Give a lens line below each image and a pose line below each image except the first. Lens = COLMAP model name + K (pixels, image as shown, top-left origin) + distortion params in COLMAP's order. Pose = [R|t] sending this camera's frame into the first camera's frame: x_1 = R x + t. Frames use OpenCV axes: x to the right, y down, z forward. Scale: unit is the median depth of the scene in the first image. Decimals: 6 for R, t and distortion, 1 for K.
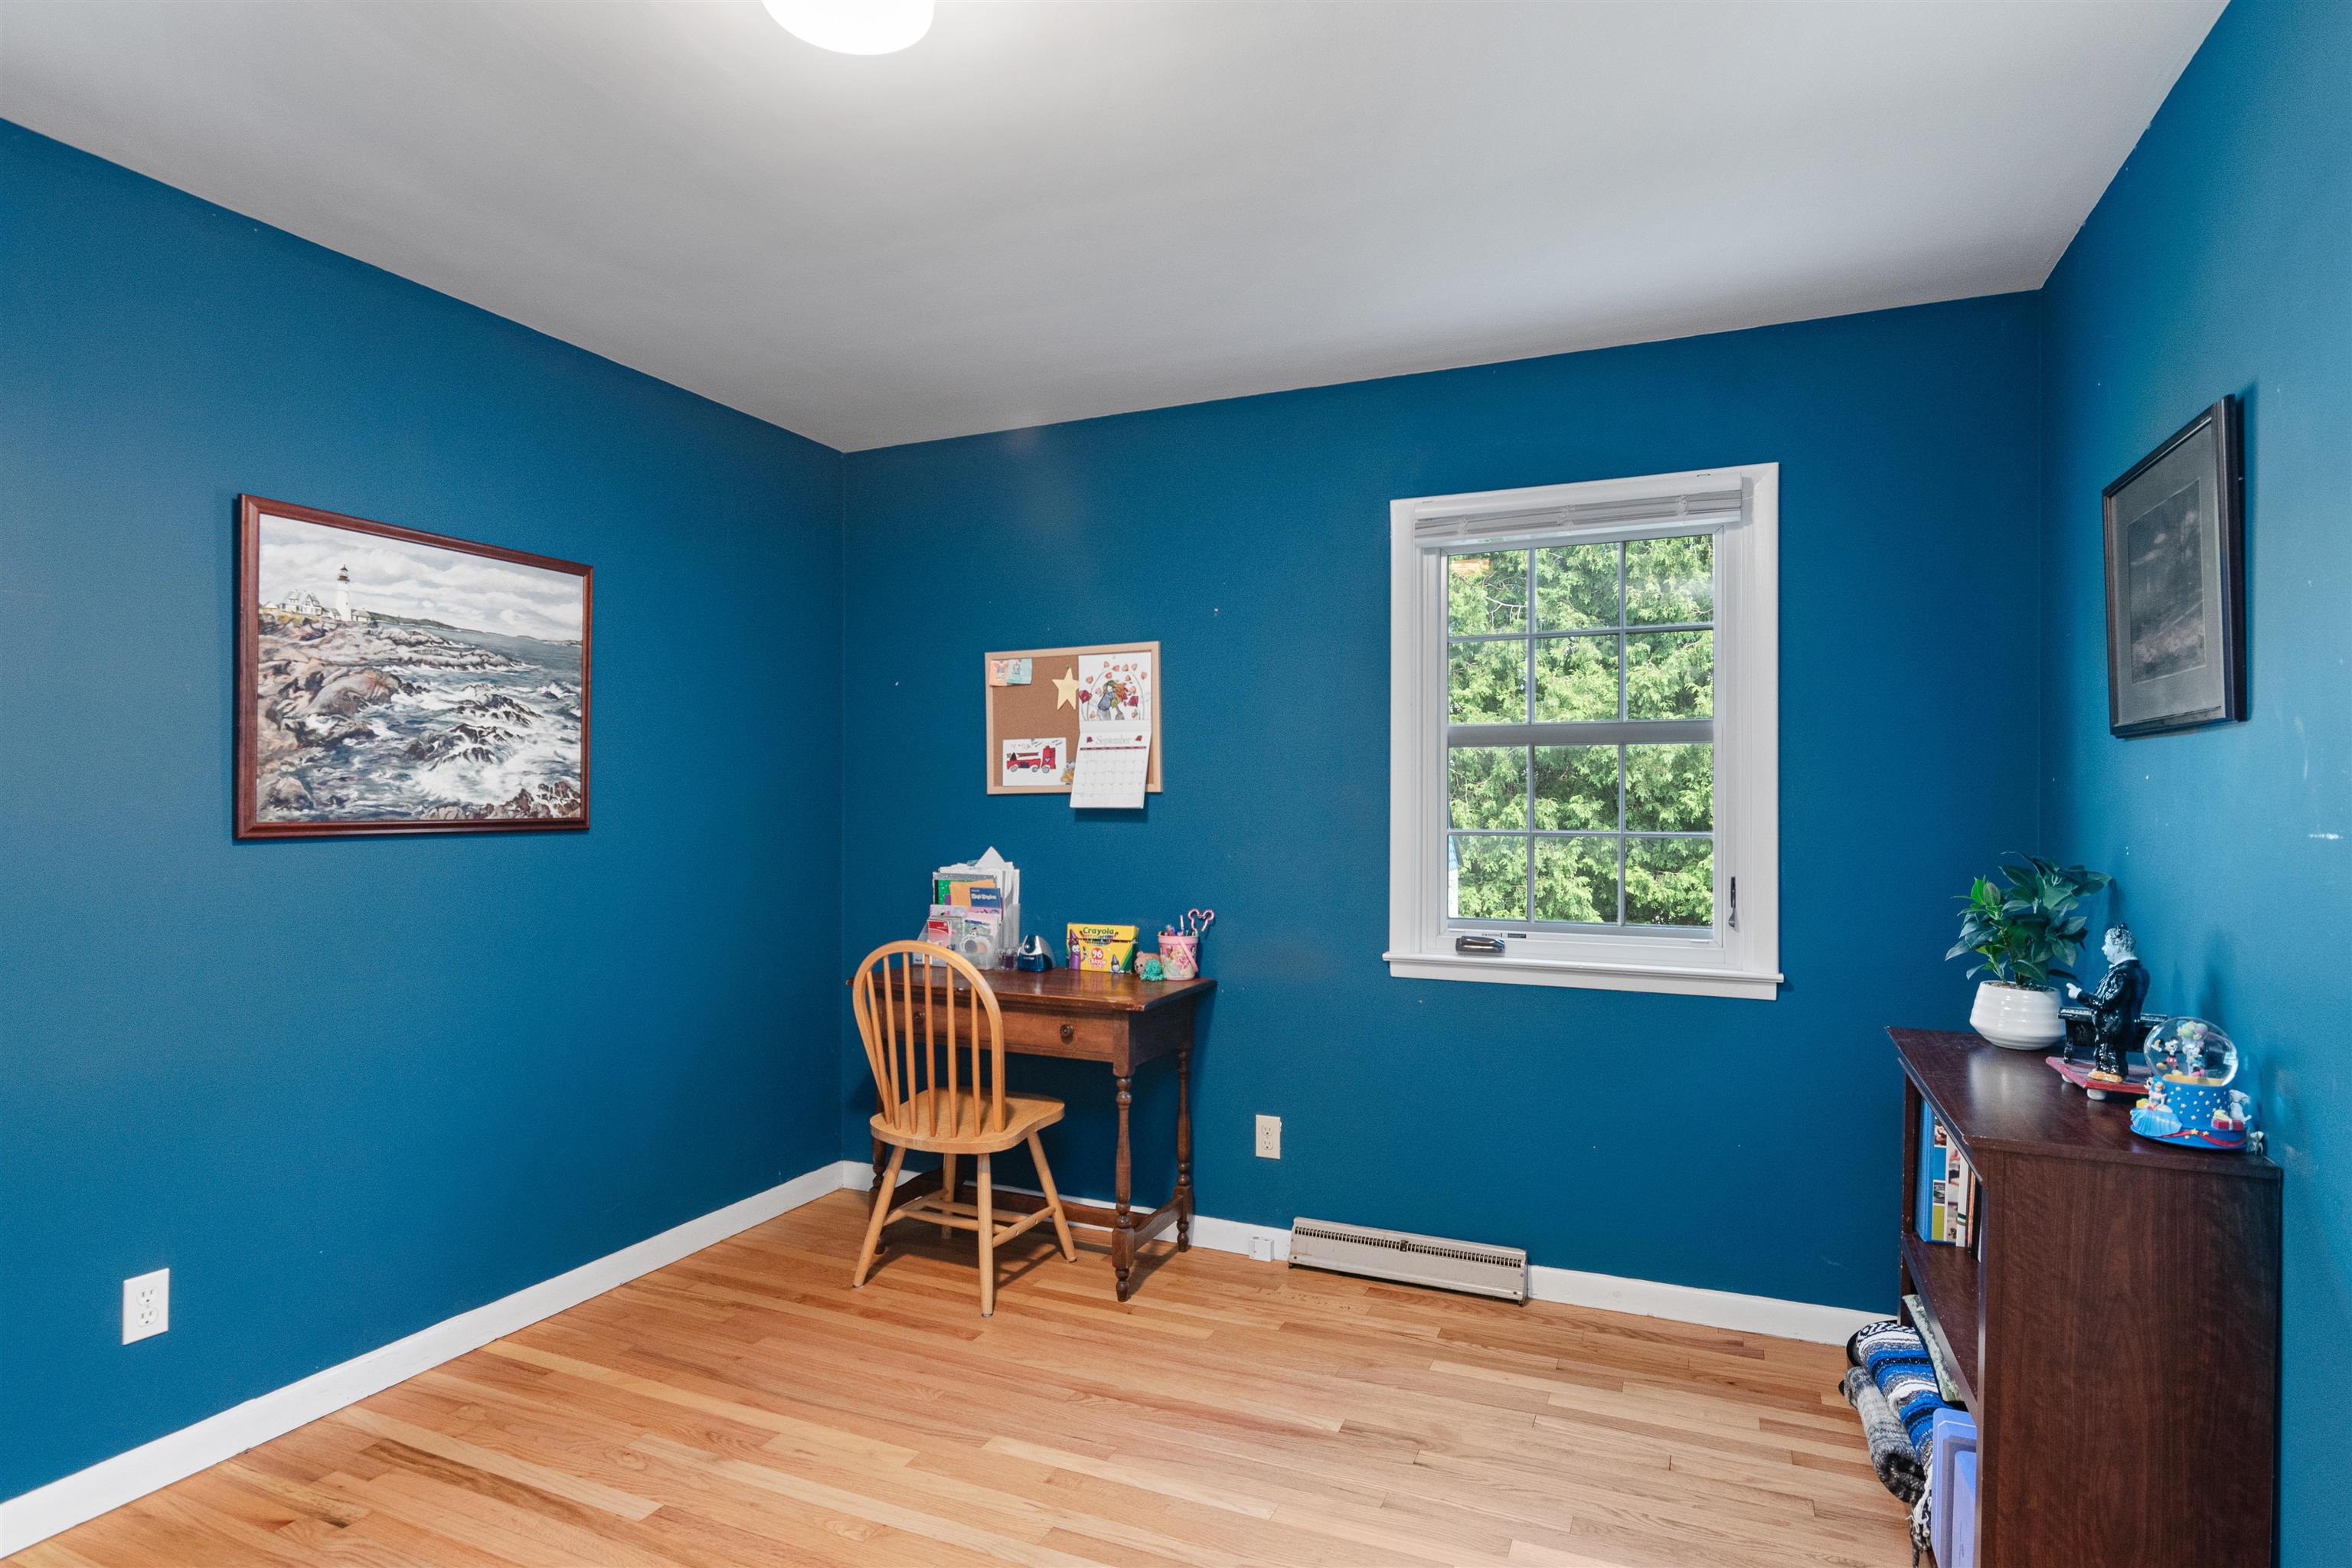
lens RADIAL K [[1199.9, 0, 1179.8], [0, 1199.9, 797.9], [0, 0, 1]] dist [-0.007088, -0.000307]
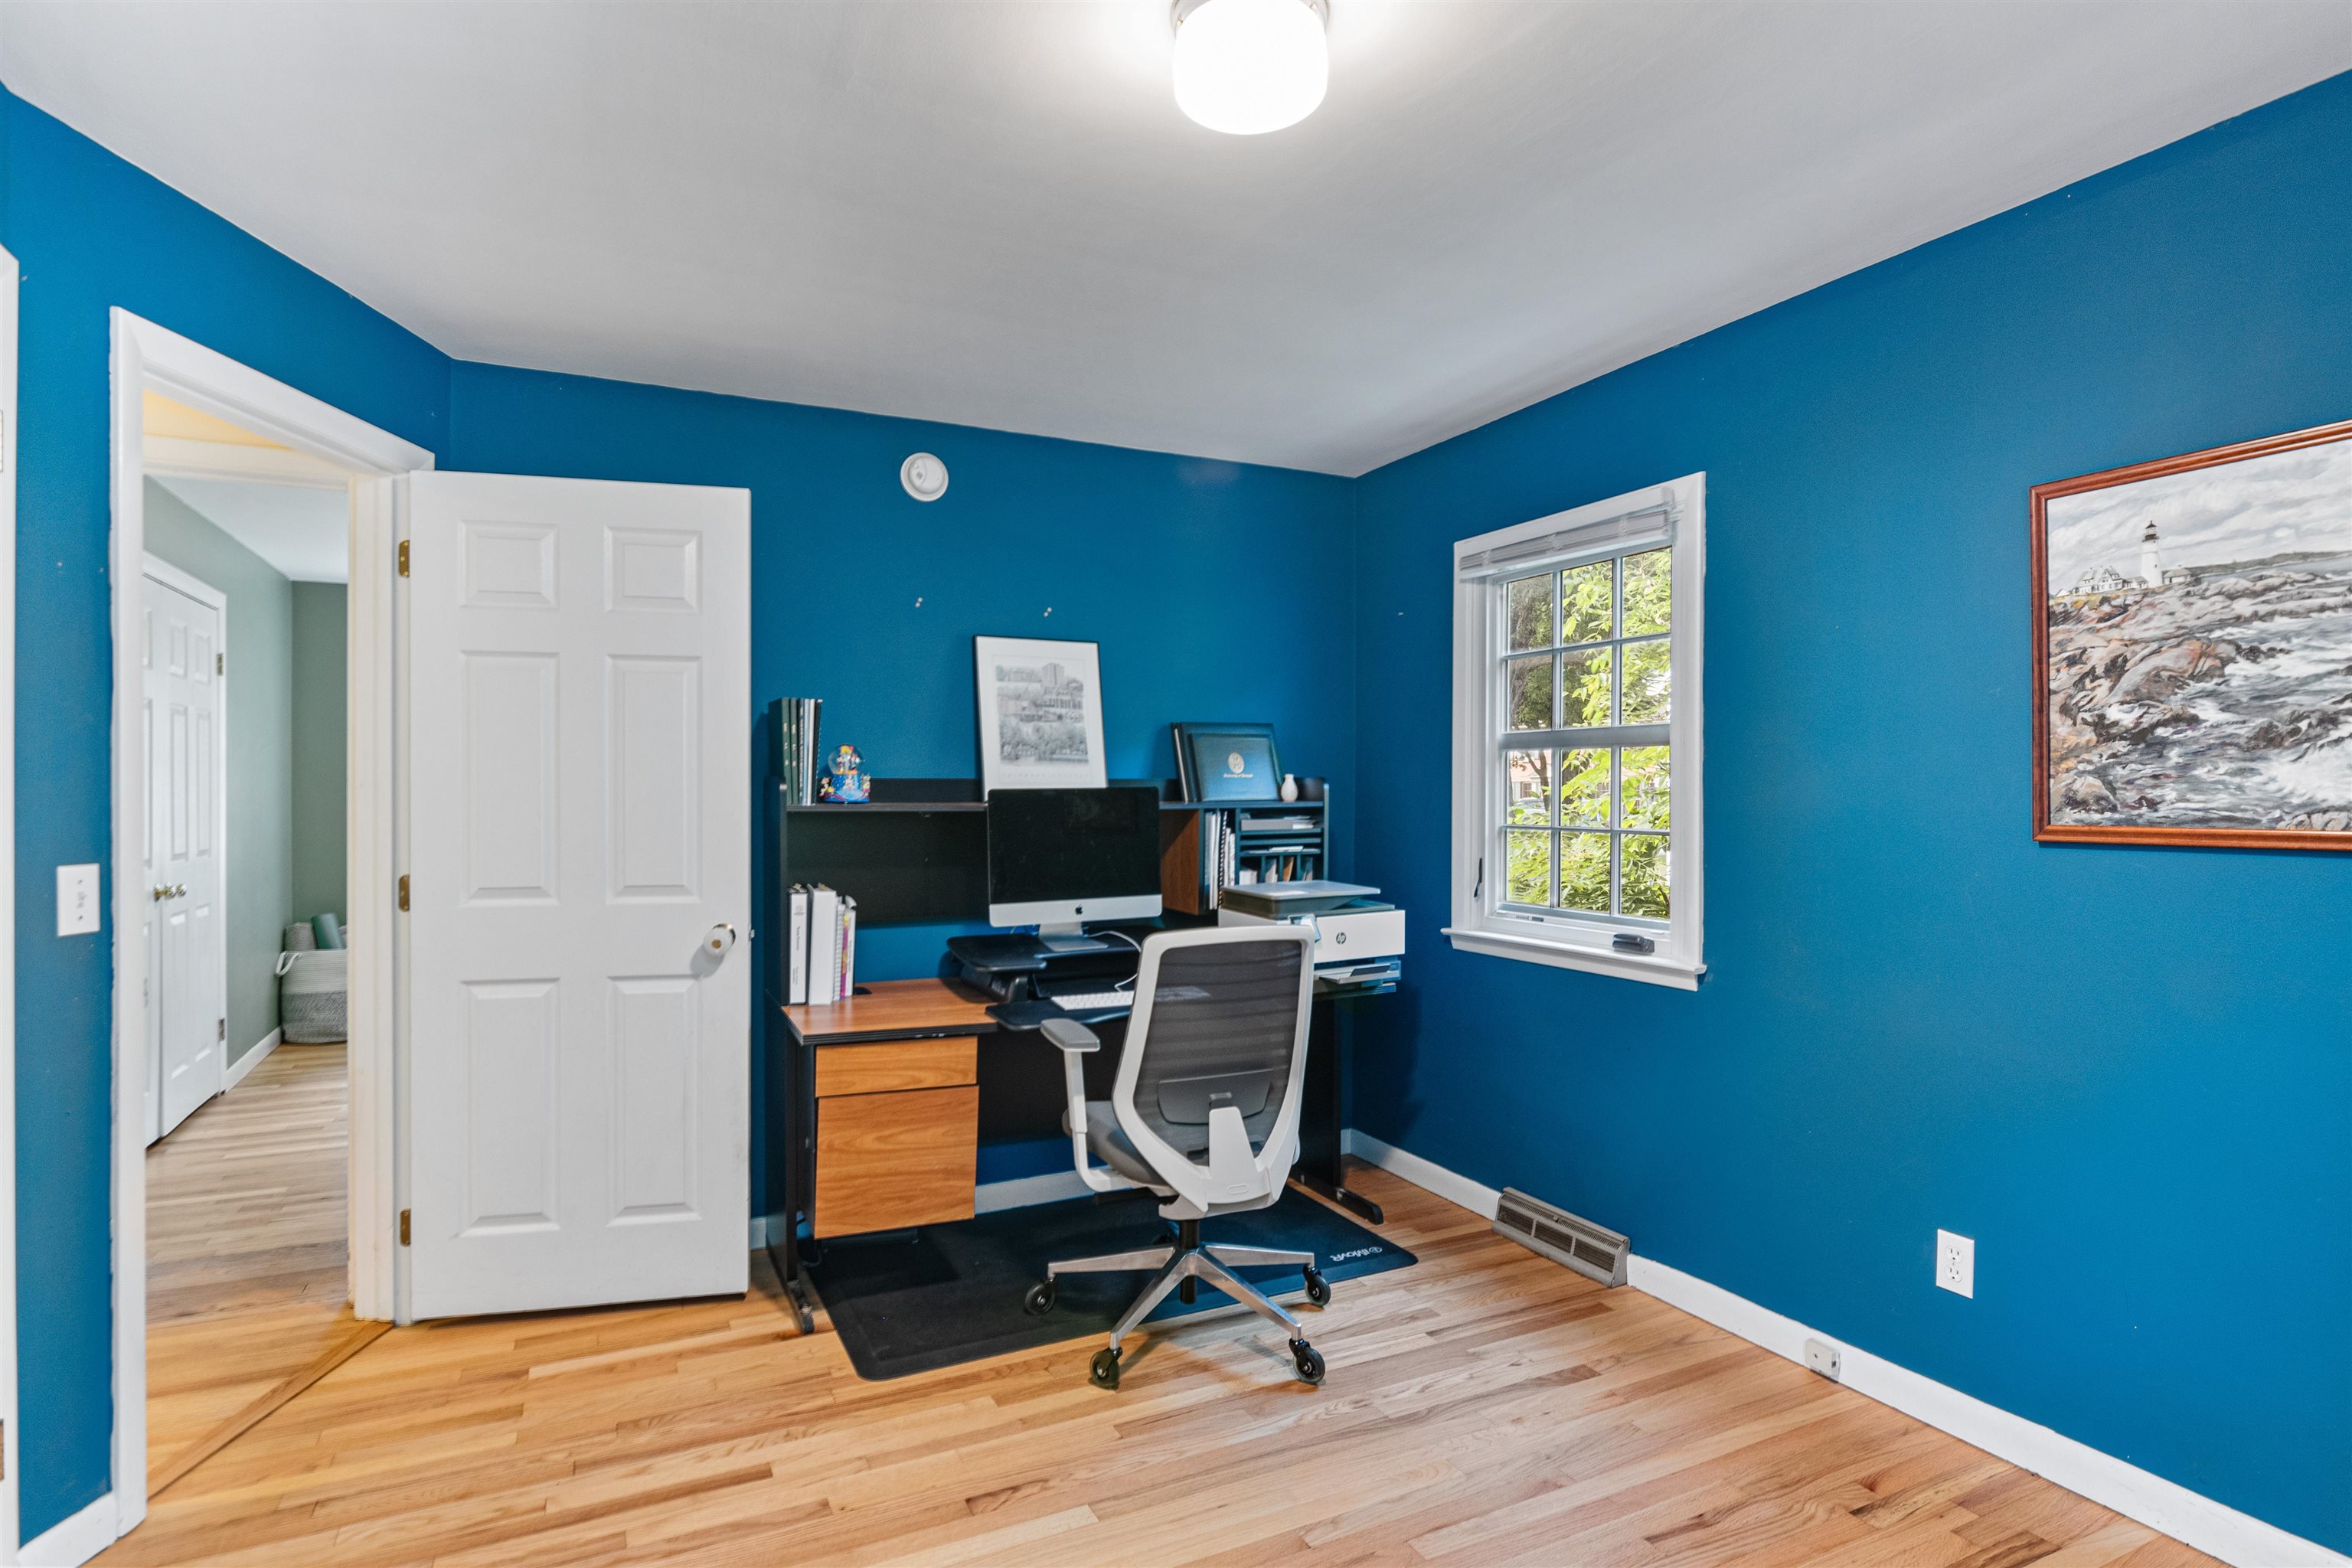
lens RADIAL K [[1199.9, 0, 1177.8], [0, 1199.9, 785.1], [0, 0, 1]] dist [-0.007088, -0.000307]
pose [[-0.642231, -0.005460, -0.766491, 0.380912], [0.001055, 0.999967, -0.008008, -0.004016], [0.766510, -0.005952, -0.642205, 1.018775]]
